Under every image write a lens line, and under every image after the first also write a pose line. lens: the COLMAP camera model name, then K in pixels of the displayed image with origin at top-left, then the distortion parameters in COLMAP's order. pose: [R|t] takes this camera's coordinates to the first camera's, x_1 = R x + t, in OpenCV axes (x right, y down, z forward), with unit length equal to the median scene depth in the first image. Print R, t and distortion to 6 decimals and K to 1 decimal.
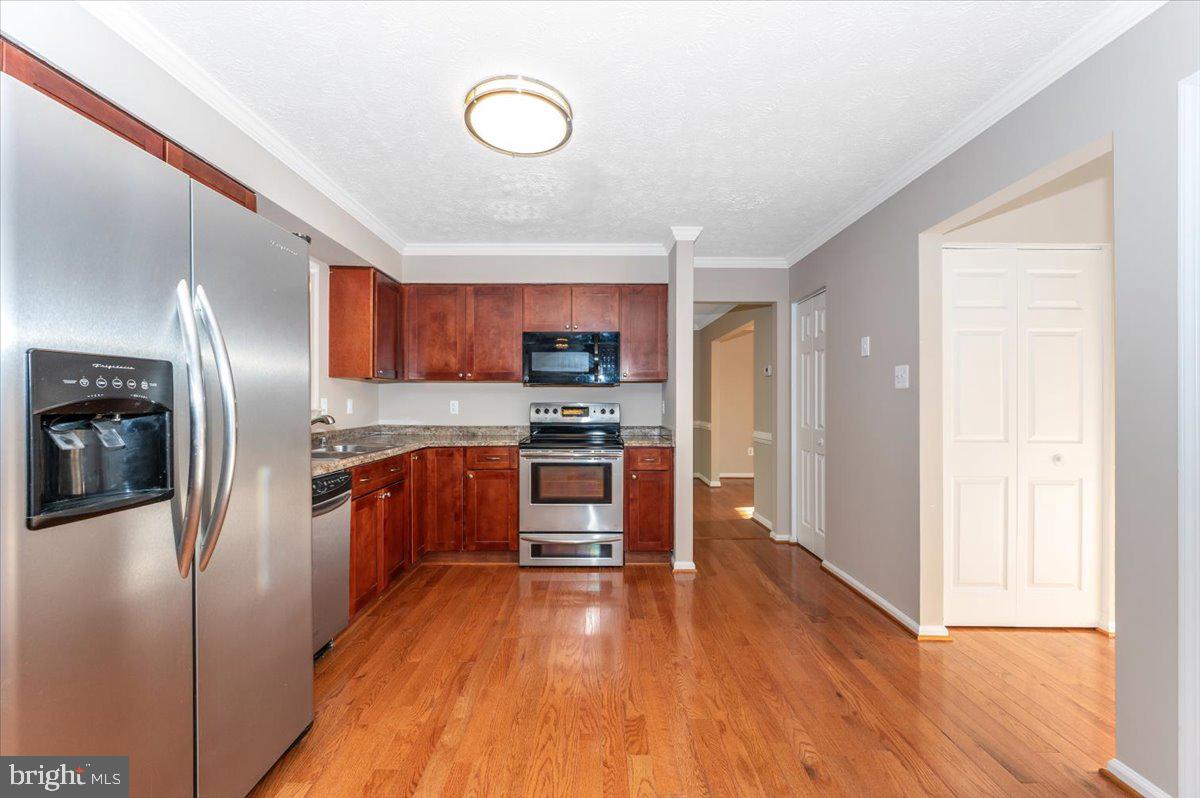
lens RADIAL K [[473.9, 0, 597.3], [0, 473.9, 401.7], [0, 0, 1]] dist [0.000120, -0.000347]
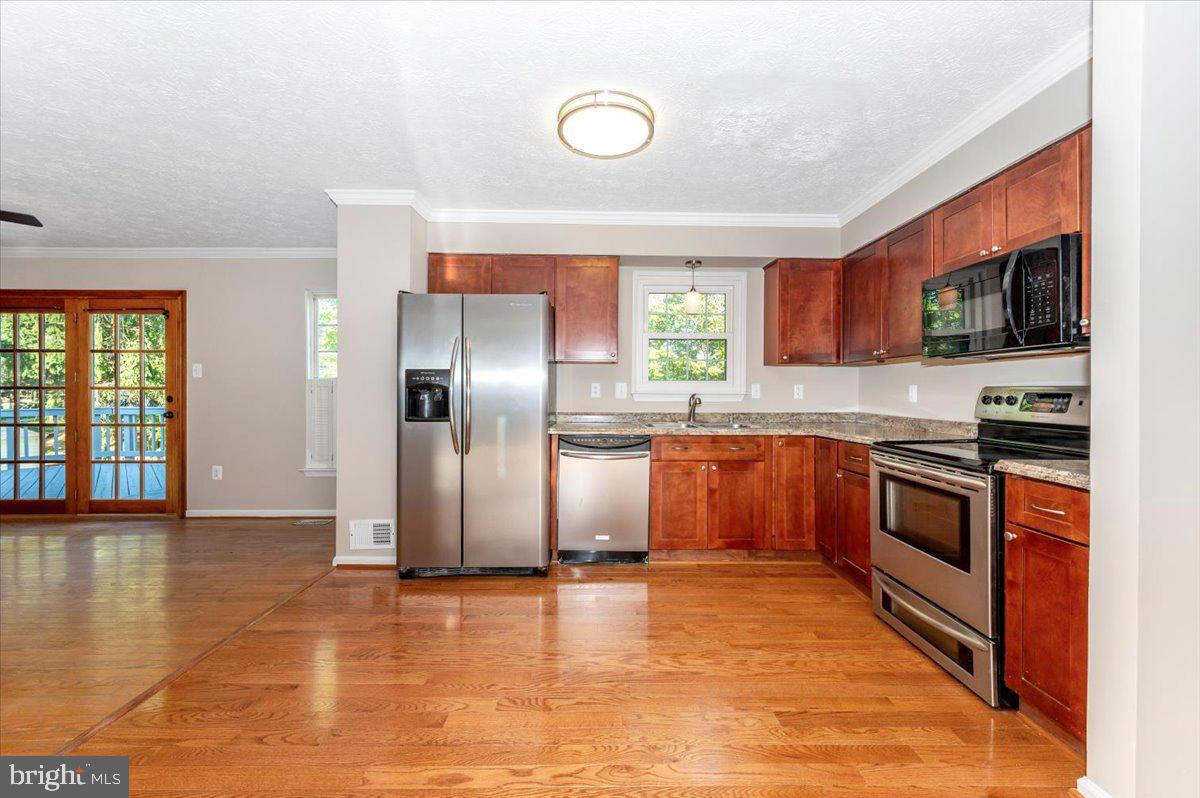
lens RADIAL K [[473.9, 0, 601.7], [0, 473.9, 394.1], [0, 0, 1]] dist [0.000120, -0.000347]
pose [[0.012647, 0.004847, -0.999908, 0.552259], [-0.002717, 0.999985, 0.004813, 0.011964], [0.999916, 0.002656, 0.012660, 0.574978]]
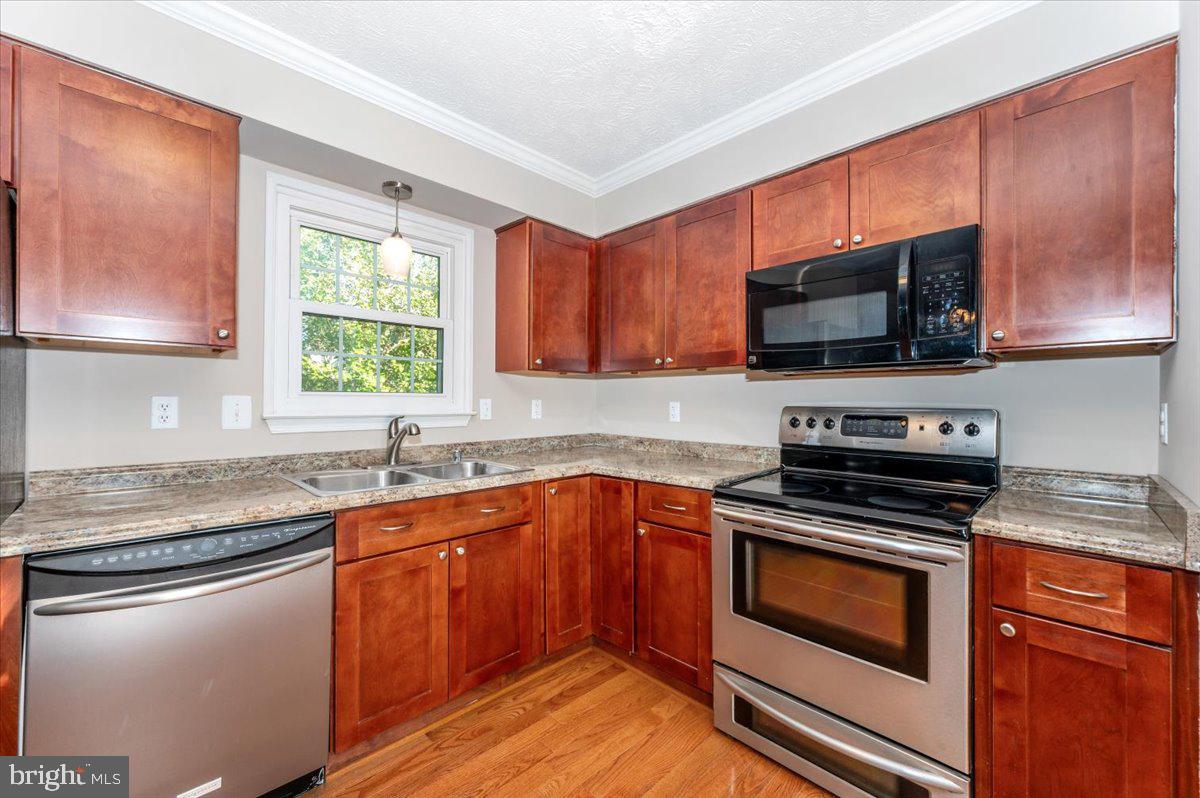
lens RADIAL K [[473.9, 0, 600.3], [0, 473.9, 400.0], [0, 0, 1]] dist [0.000120, -0.000347]
pose [[0.701392, -0.000037, -0.712776, 0.113670], [-0.002160, 0.999995, -0.002177, -0.003995], [0.712773, 0.003067, 0.701388, 0.552471]]
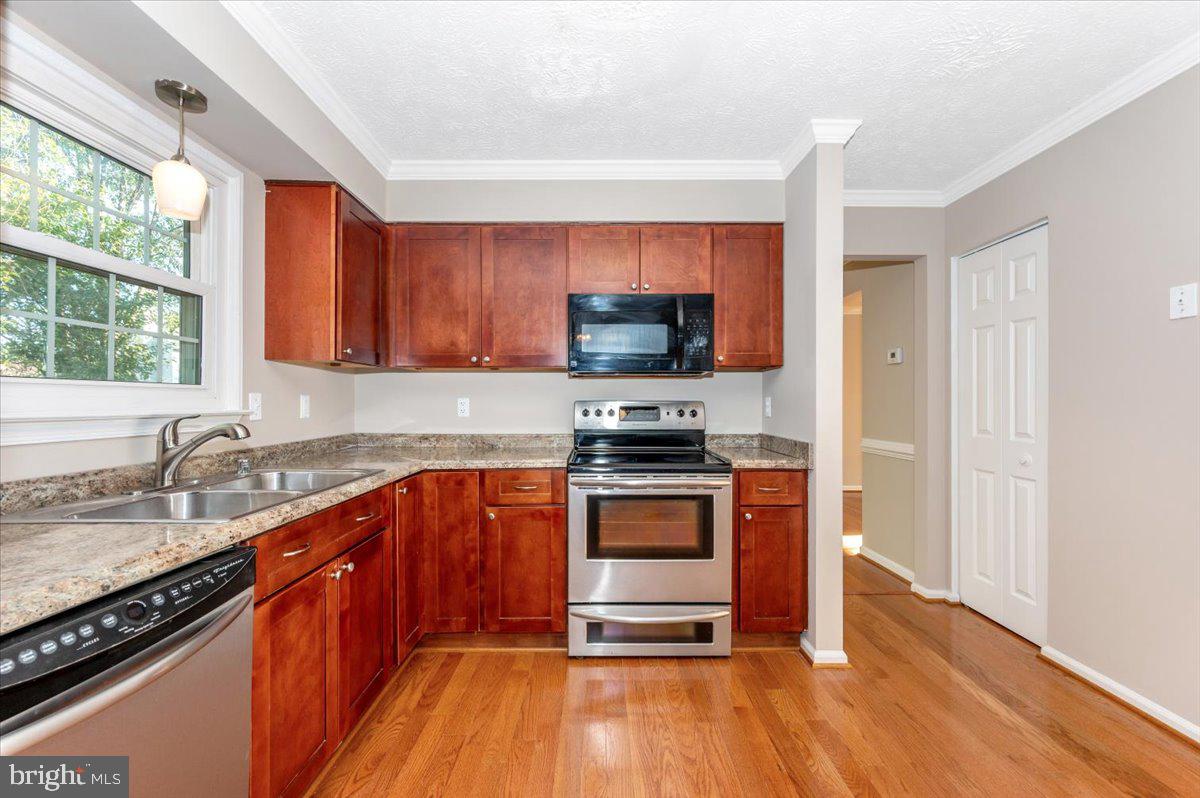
lens RADIAL K [[473.9, 0, 601.4], [0, 473.9, 401.6], [0, 0, 1]] dist [0.000120, -0.000347]
pose [[0.999993, -0.001038, 0.003542, -0.121410], [0.001036, 0.999999, 0.000637, 0.003452], [-0.003542, -0.000633, 0.999994, 0.362285]]
